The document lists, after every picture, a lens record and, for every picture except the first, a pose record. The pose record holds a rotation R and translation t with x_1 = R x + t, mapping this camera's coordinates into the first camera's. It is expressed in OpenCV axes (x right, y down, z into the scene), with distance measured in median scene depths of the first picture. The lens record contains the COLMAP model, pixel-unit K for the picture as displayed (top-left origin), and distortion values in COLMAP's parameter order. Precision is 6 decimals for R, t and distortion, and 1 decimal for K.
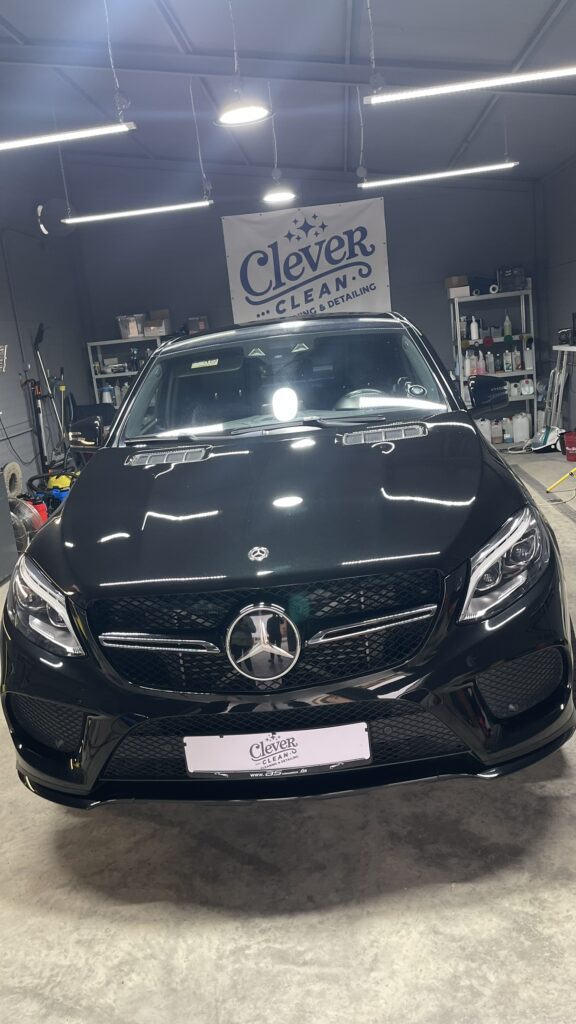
lens RADIAL K [[762.9, 0, 292.5], [0, 762.9, 506.6], [0, 0, 1]] dist [0.069005, -0.087508]
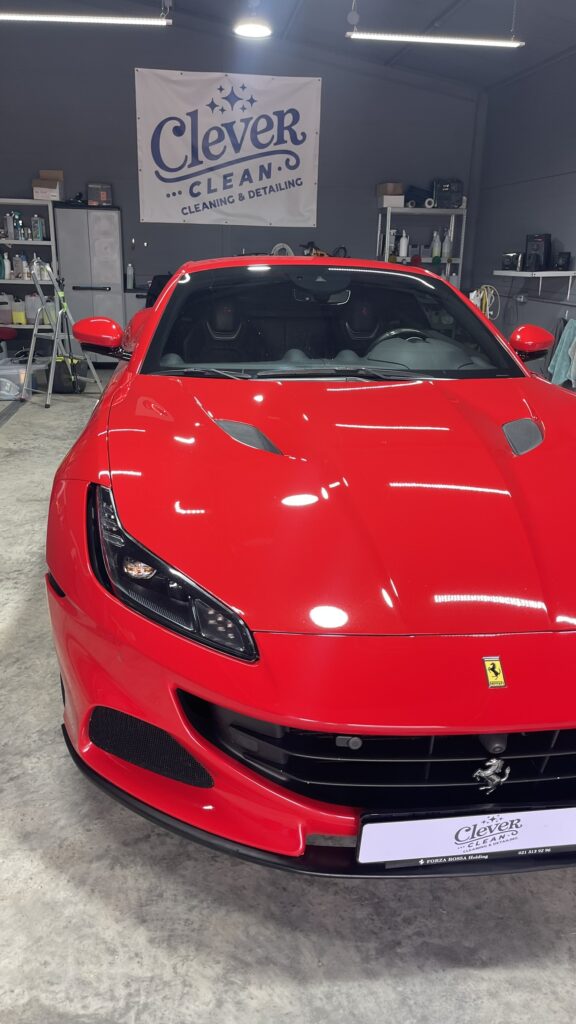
lens RADIAL K [[762.9, 0, 279.7], [0, 762.9, 523.7], [0, 0, 1]] dist [0.069005, -0.087508]
pose [[0.977175, 0.066887, 0.201630, -0.252238], [-0.088926, 0.990771, 0.102301, 0.074188], [-0.192926, -0.117896, 0.974105, 0.249260]]
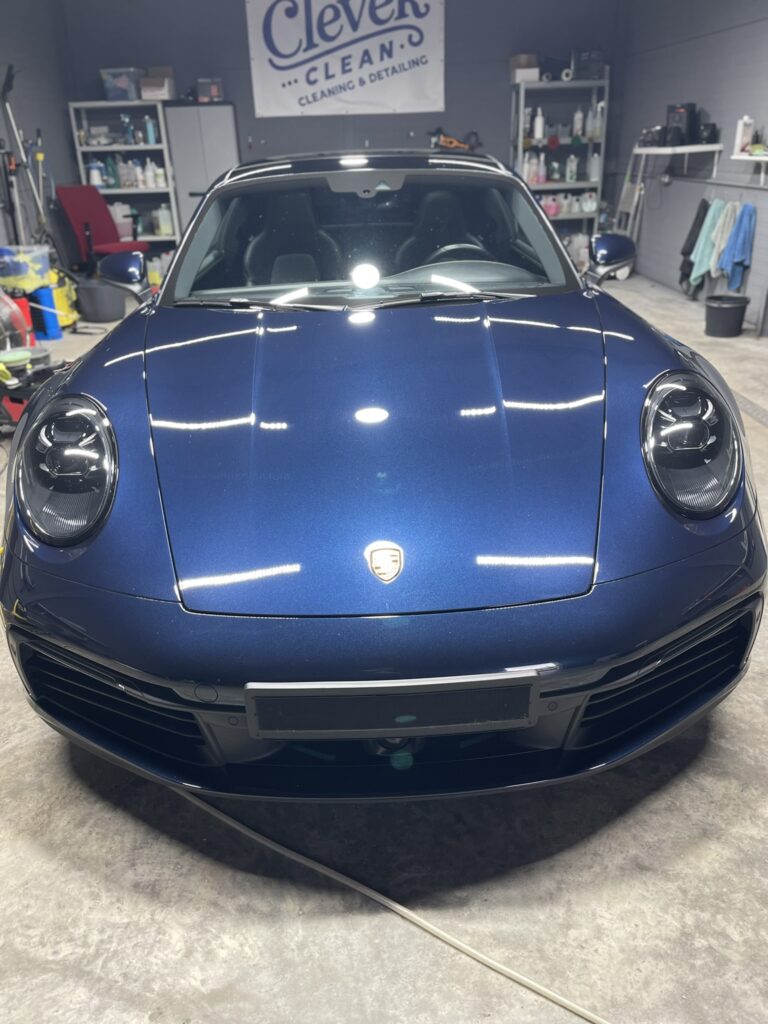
lens RADIAL K [[766.5, 0, 382.7], [0, 766.5, 521.3], [0, 0, 1]] dist [0.046217, -0.063318]
pose [[0.991736, 0.022901, 0.126239, -0.115298], [-0.050737, 0.973738, 0.221948, 0.056519], [-0.117841, -0.226519, 0.966852, 0.282700]]
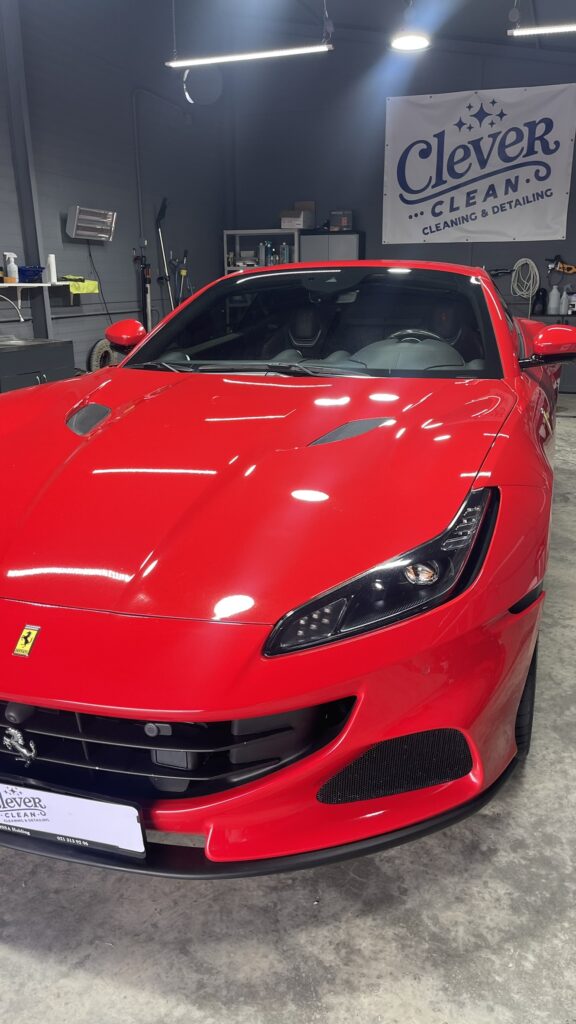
lens RADIAL K [[762.9, 0, 294.0], [0, 762.9, 515.6], [0, 0, 1]] dist [0.069005, -0.087508]
pose [[0.961641, 0.171567, -0.214036, 0.264643], [-0.150990, 0.982489, 0.109164, 0.049376], [0.229017, -0.072659, 0.970707, 0.265057]]
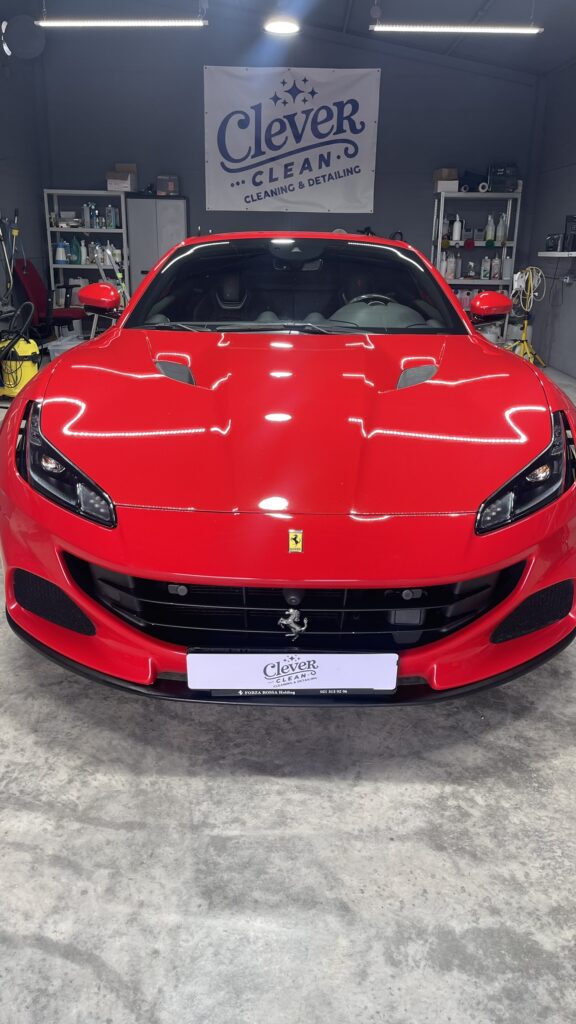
lens RADIAL K [[762.9, 0, 282.5], [0, 762.9, 514.0], [0, 0, 1]] dist [0.069005, -0.087508]
pose [[0.991535, 0.101749, 0.080658, -0.066025], [-0.110422, 0.987601, 0.111588, 0.119085], [-0.068304, -0.119549, 0.990476, 0.074573]]
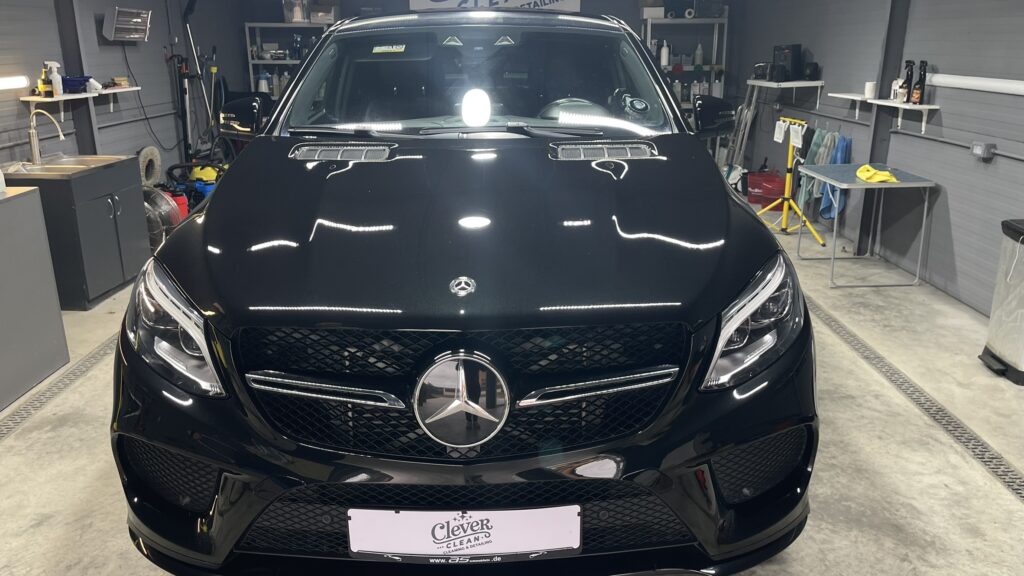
lens RADIAL K [[762.9, 0, 511.3], [0, 762.9, 282.7], [0, 0, 1]] dist [0.069005, -0.087508]
pose [[0.992395, 0.081782, 0.091999, -0.050787], [-0.088324, 0.993669, 0.069436, 0.000079], [-0.085738, -0.077034, 0.993335, 0.166659]]
